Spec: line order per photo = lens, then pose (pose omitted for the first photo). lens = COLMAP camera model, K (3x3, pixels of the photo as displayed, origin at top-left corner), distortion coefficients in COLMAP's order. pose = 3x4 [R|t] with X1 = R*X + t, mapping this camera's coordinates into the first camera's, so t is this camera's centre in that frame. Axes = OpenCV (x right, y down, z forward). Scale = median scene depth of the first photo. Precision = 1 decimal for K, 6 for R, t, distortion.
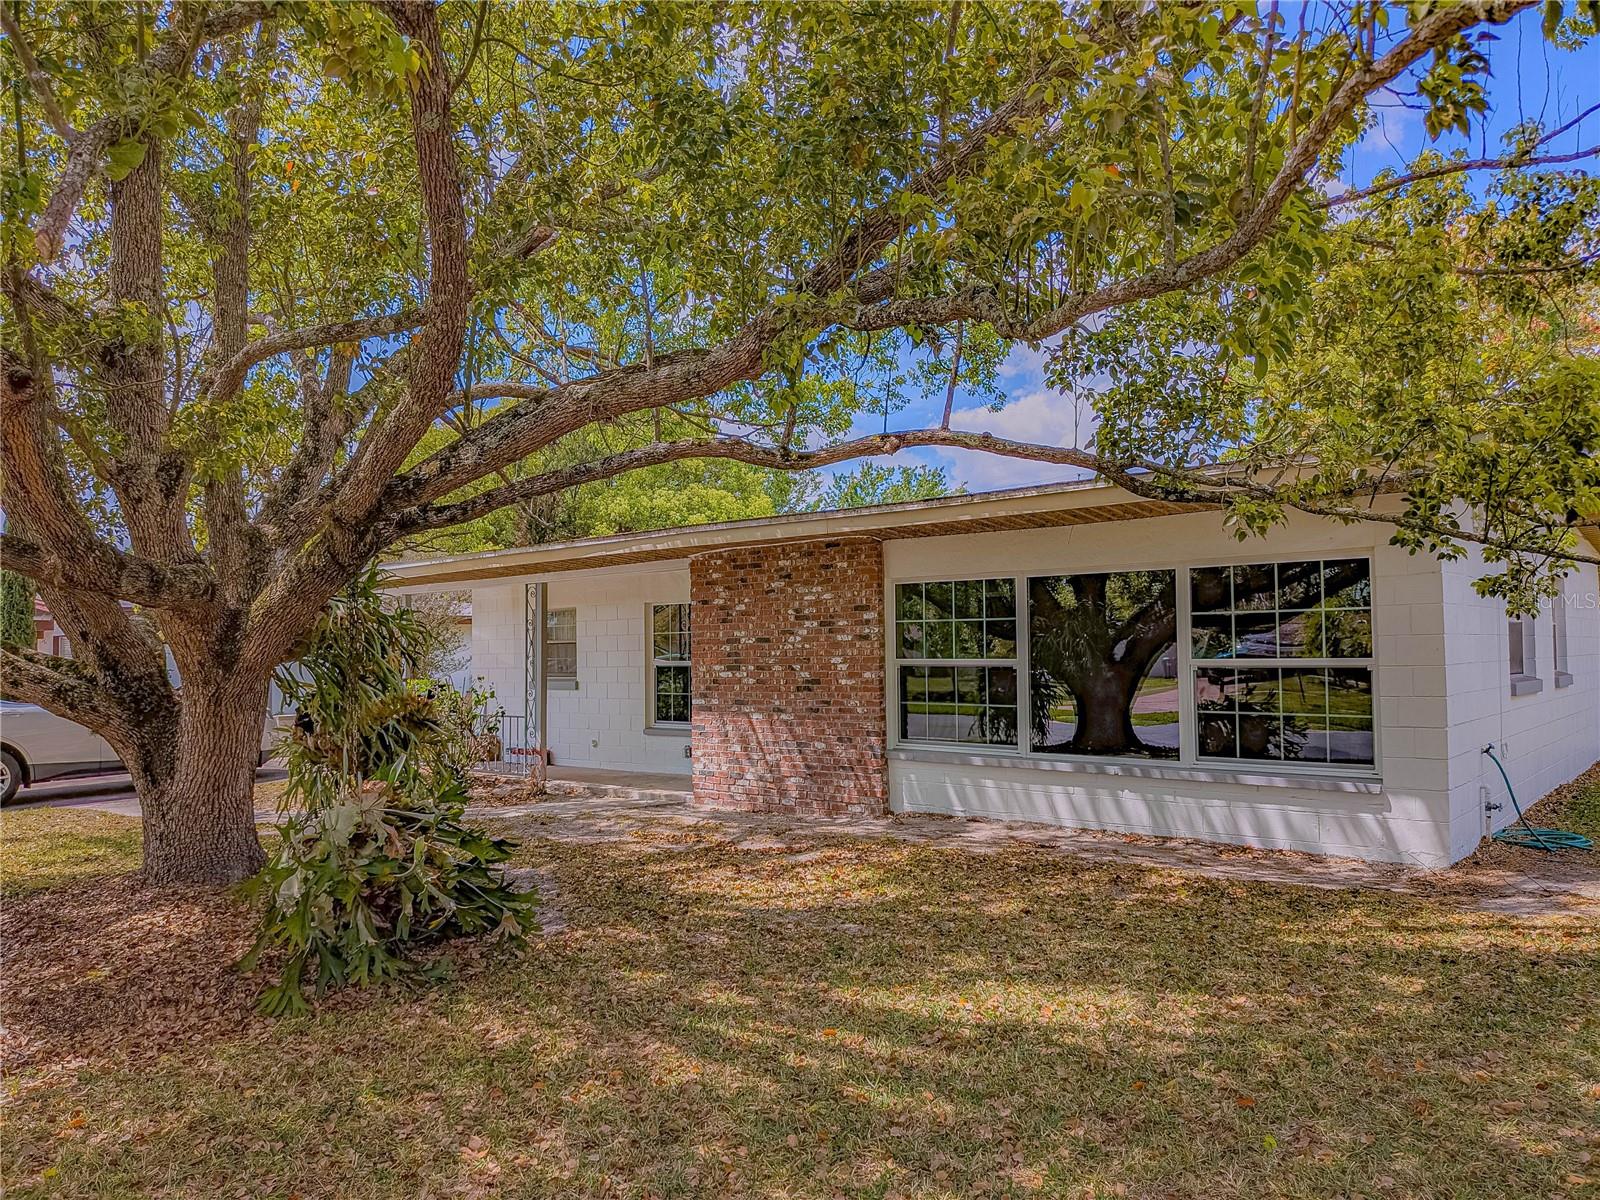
lens RADIAL K [[1146.3, 0, 794.8], [0, 1146.3, 608.3], [0, 0, 1]] dist [0.054901, -0.096254]
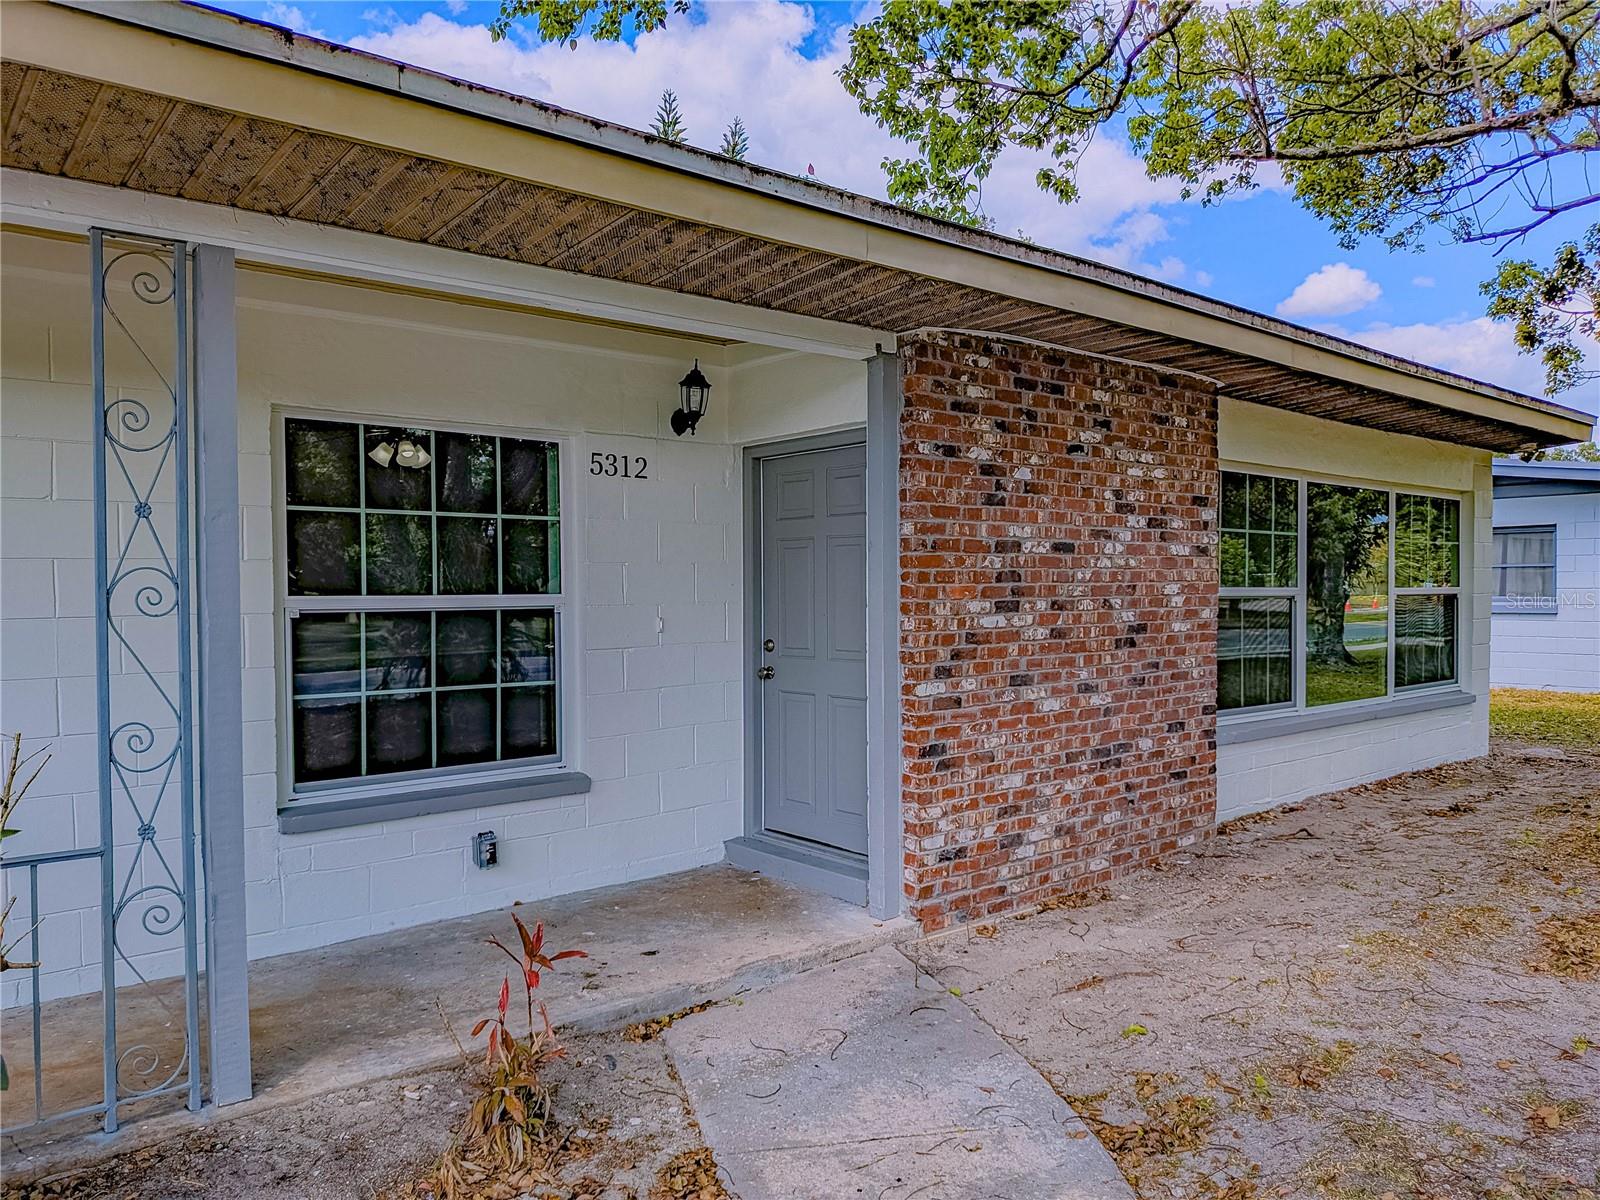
lens RADIAL K [[1146.3, 0, 794.8], [0, 1146.3, 608.3], [0, 0, 1]] dist [0.054901, -0.096254]
pose [[0.159309, -0.007760, 0.987198, -0.533640], [-0.035726, 0.999269, 0.013620, 0.051755], [-0.986582, -0.037438, 0.158915, 1.052649]]
